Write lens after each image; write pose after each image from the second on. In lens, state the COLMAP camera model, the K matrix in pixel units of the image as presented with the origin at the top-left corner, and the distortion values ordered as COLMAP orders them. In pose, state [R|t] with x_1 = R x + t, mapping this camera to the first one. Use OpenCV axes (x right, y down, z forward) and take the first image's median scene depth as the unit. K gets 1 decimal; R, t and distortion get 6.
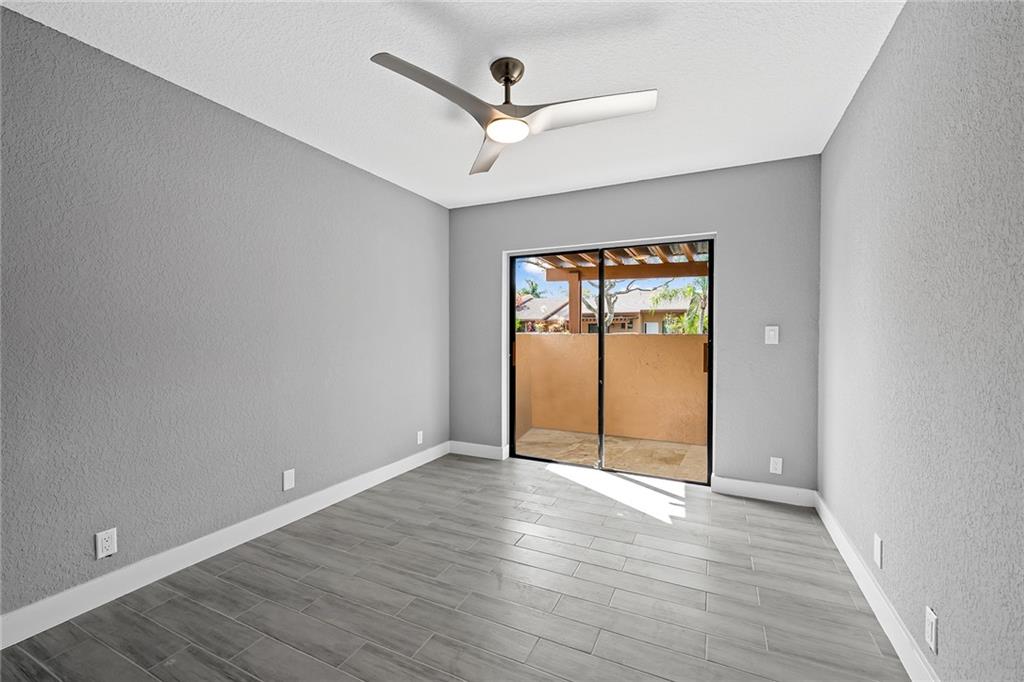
lens RADIAL K [[442.6, 0, 510.9], [0, 442.6, 337.9], [0, 0, 1]] dist [-0.003905, -0.000136]
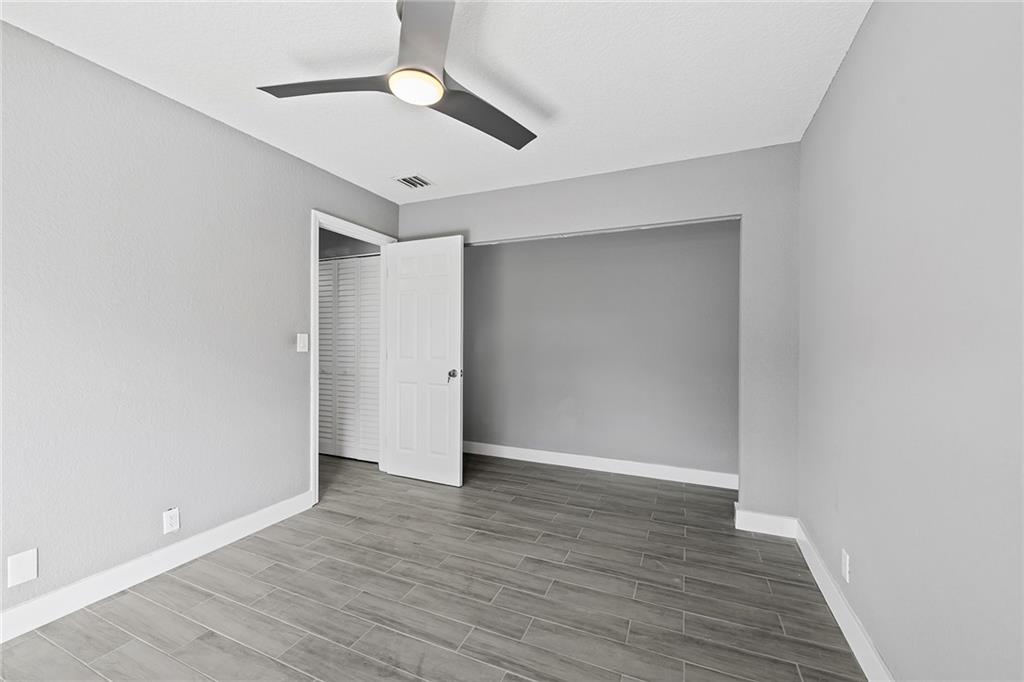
lens RADIAL K [[397.9, 0, 511.6], [0, 397.9, 340.0], [0, 0, 1]] dist [-0.001483, -0.000056]
pose [[-0.998916, -0.006504, -0.046100, -0.166633], [-0.007054, 0.999906, 0.011767, -0.024459], [0.046019, 0.012080, -0.998868, 1.912265]]
